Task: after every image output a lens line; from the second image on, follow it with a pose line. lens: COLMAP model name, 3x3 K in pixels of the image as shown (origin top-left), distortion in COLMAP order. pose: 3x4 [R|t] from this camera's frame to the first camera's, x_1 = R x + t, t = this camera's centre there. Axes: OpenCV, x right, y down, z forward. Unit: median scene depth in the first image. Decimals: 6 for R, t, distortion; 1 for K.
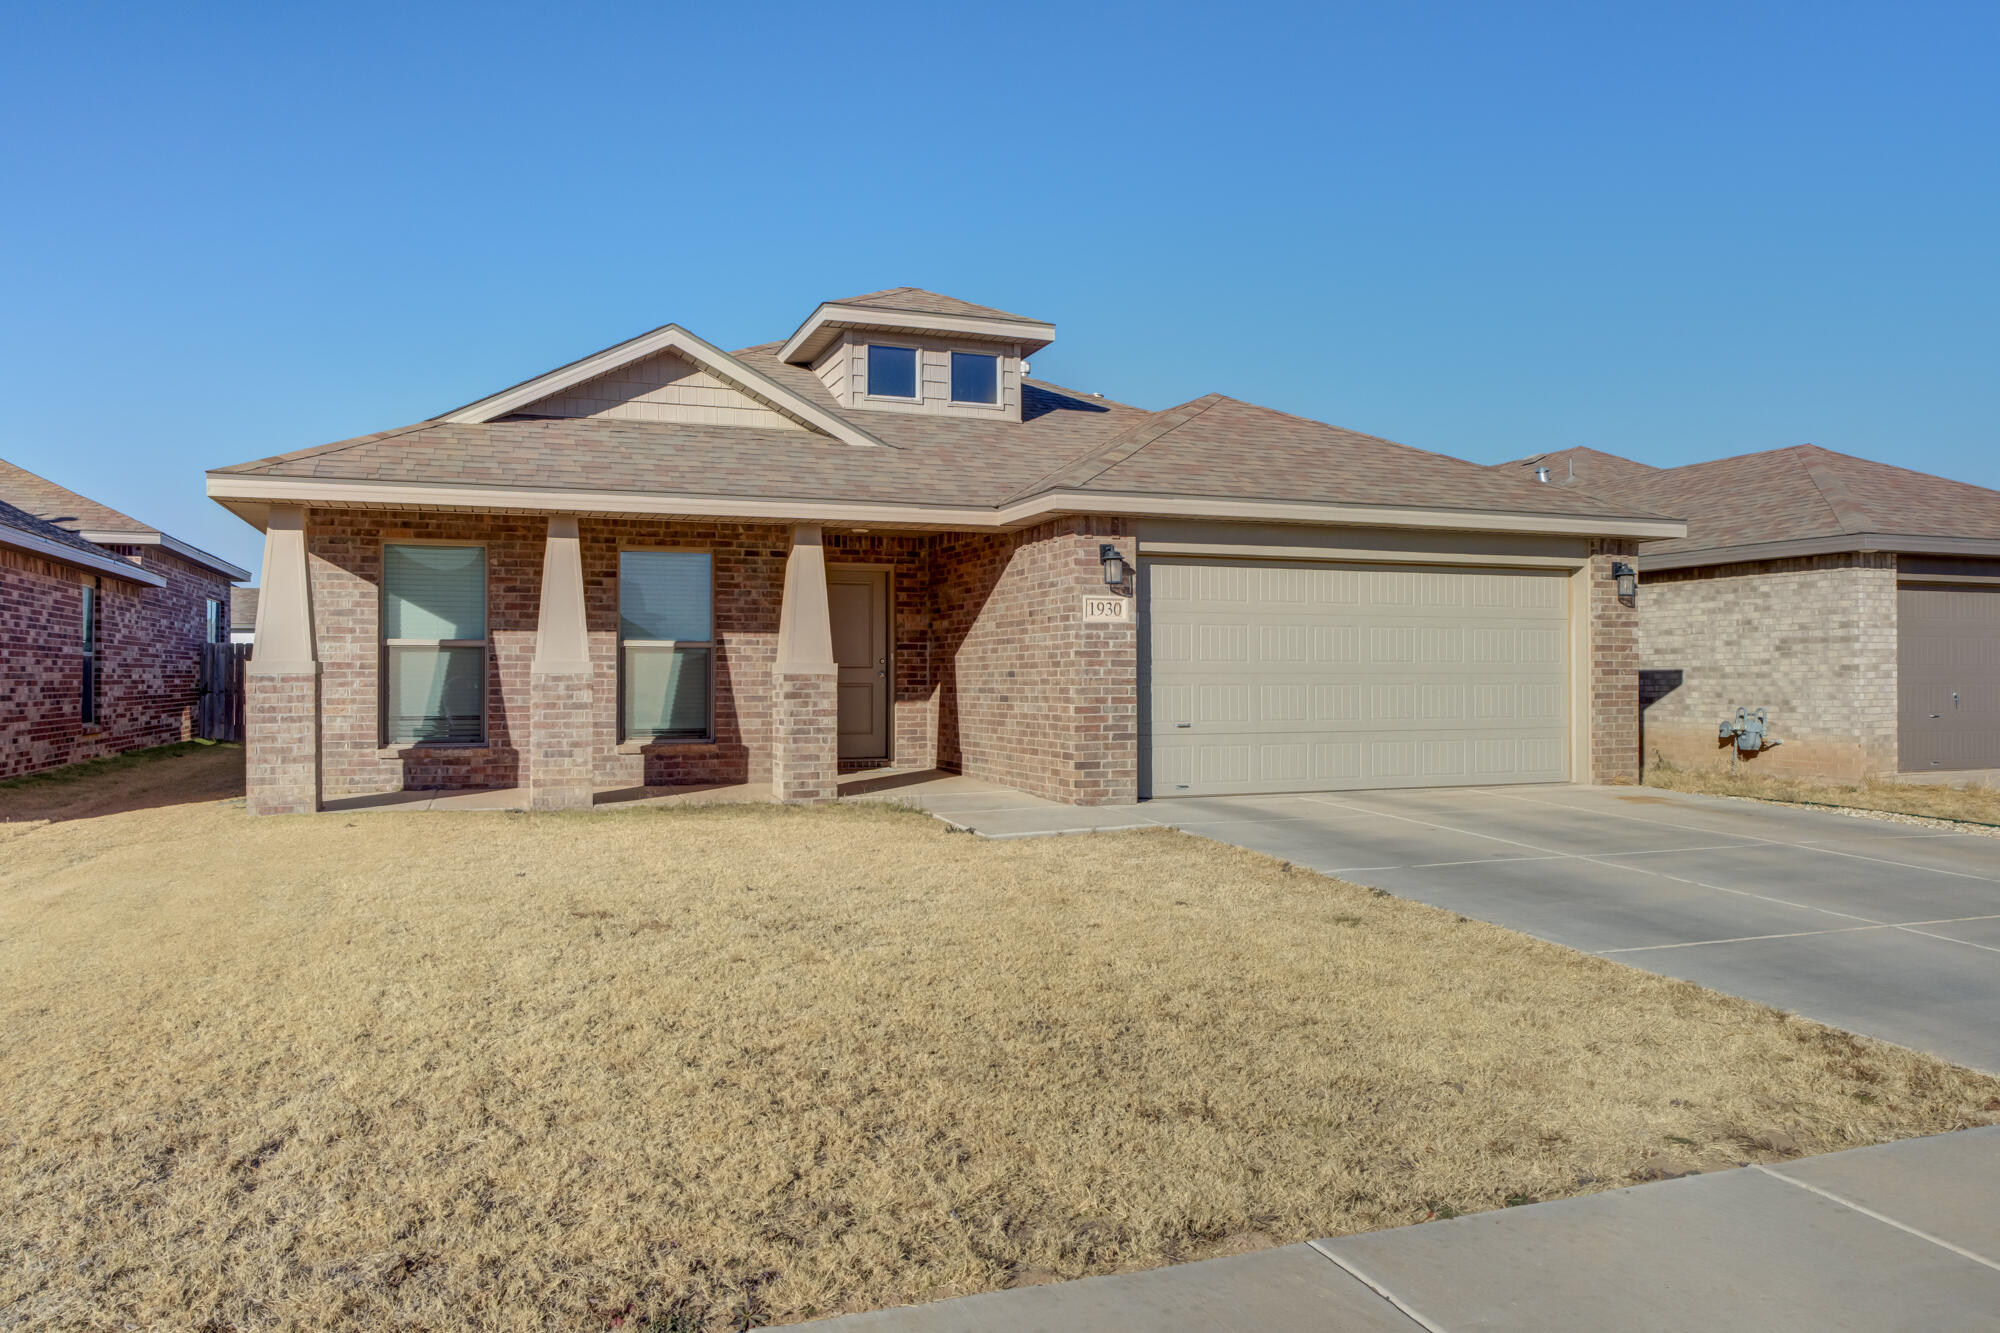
lens RADIAL K [[1363.3, 0, 999.8], [0, 1363.3, 670.5], [0, 0, 1]] dist [0.000672, 0.000057]
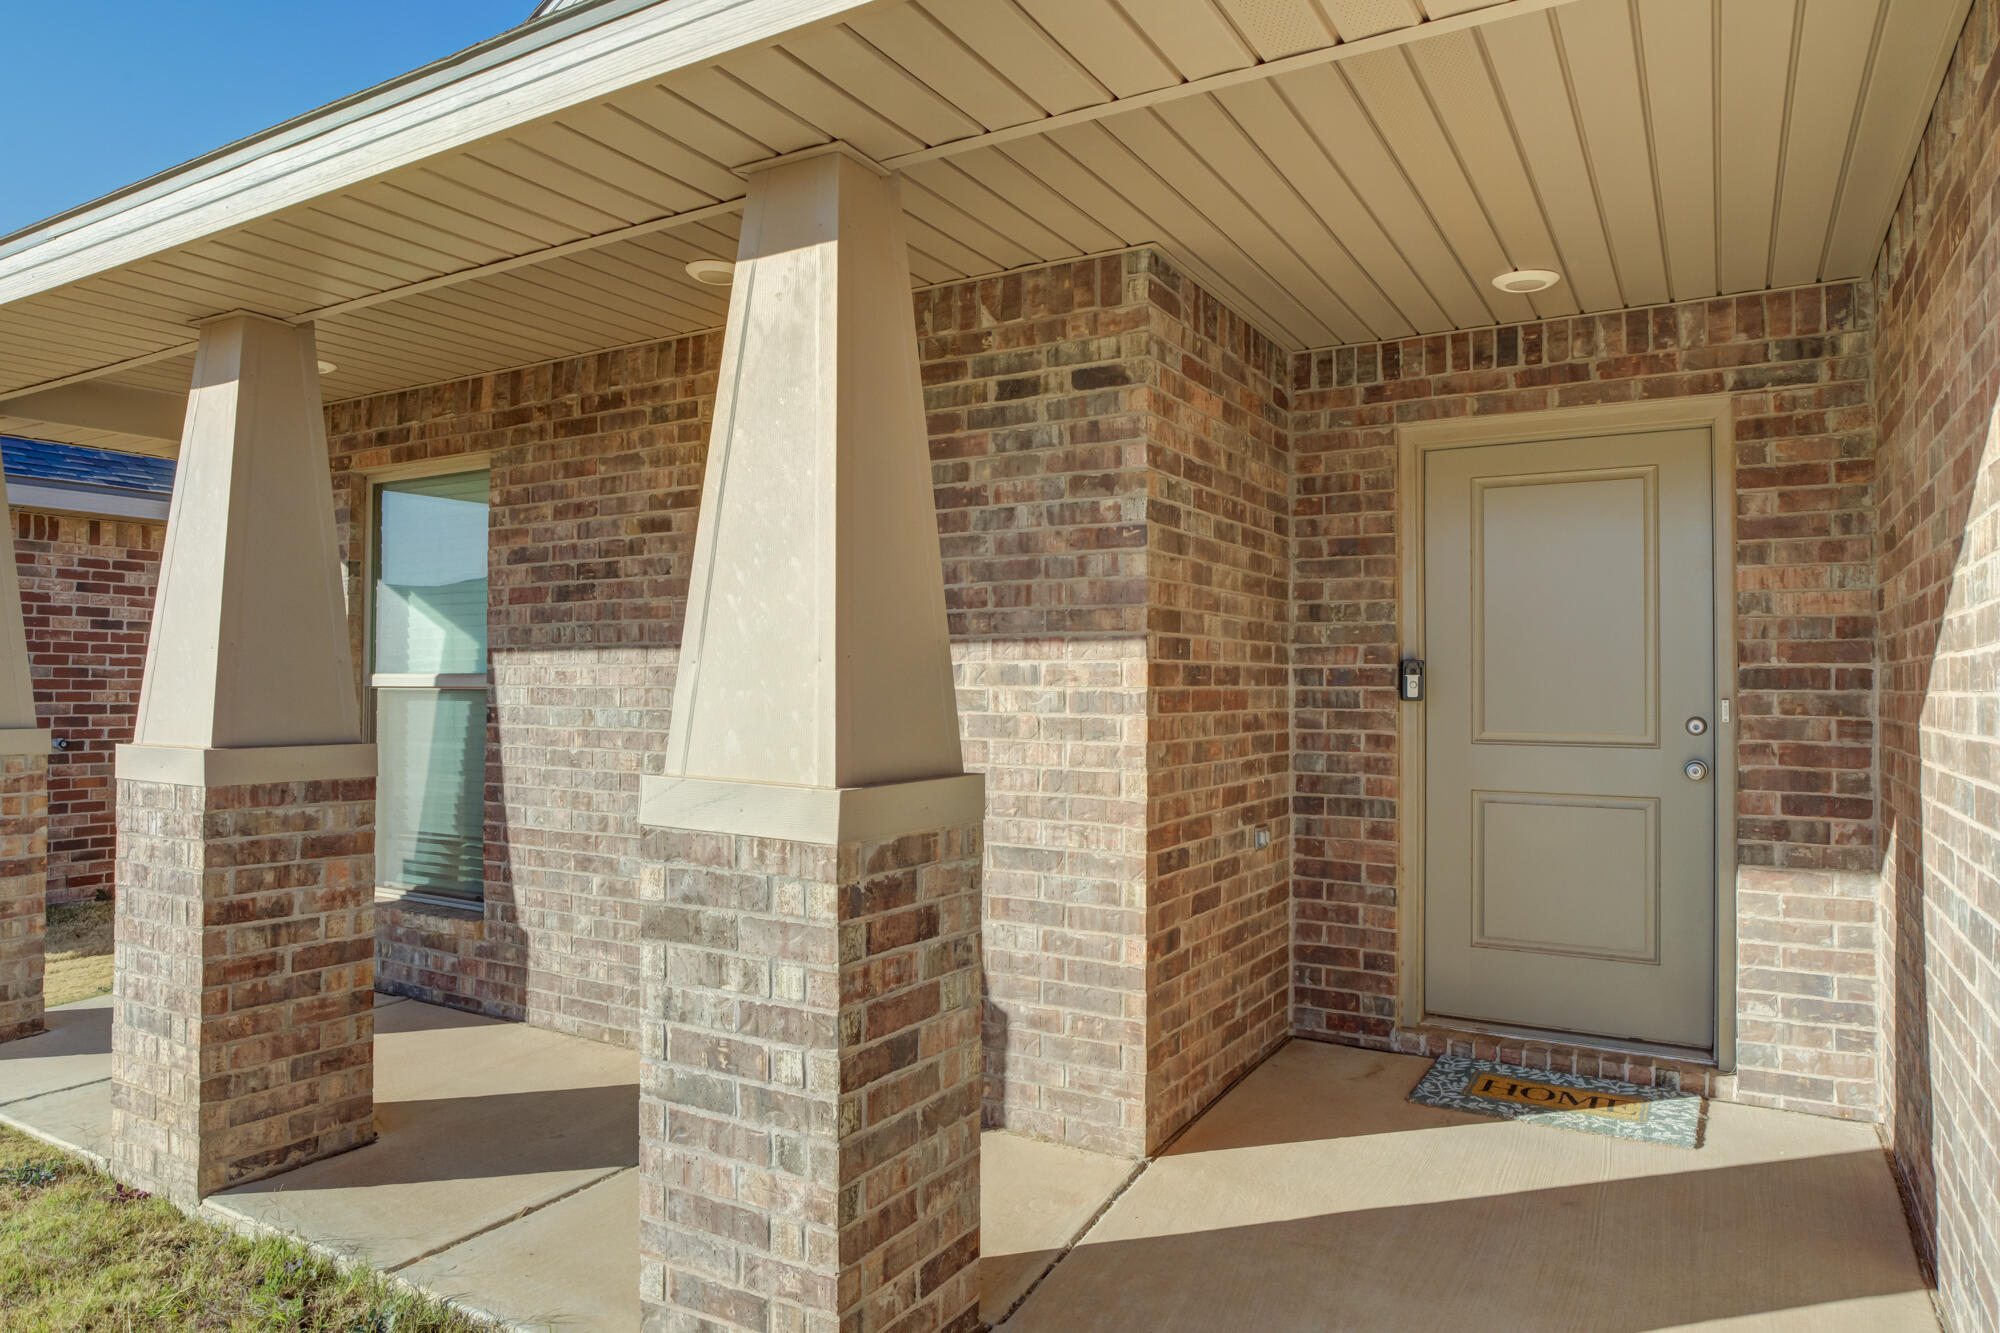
lens RADIAL K [[1254.9, 0, 945.7], [0, 1254.9, 662.1], [0, 0, 1]] dist [-0.029304, 0.007706]
pose [[0.611145, -0.011101, -0.791441, 0.033649], [-0.001395, 0.999885, -0.015102, -0.019227], [0.791517, 0.010334, 0.611059, 0.814152]]
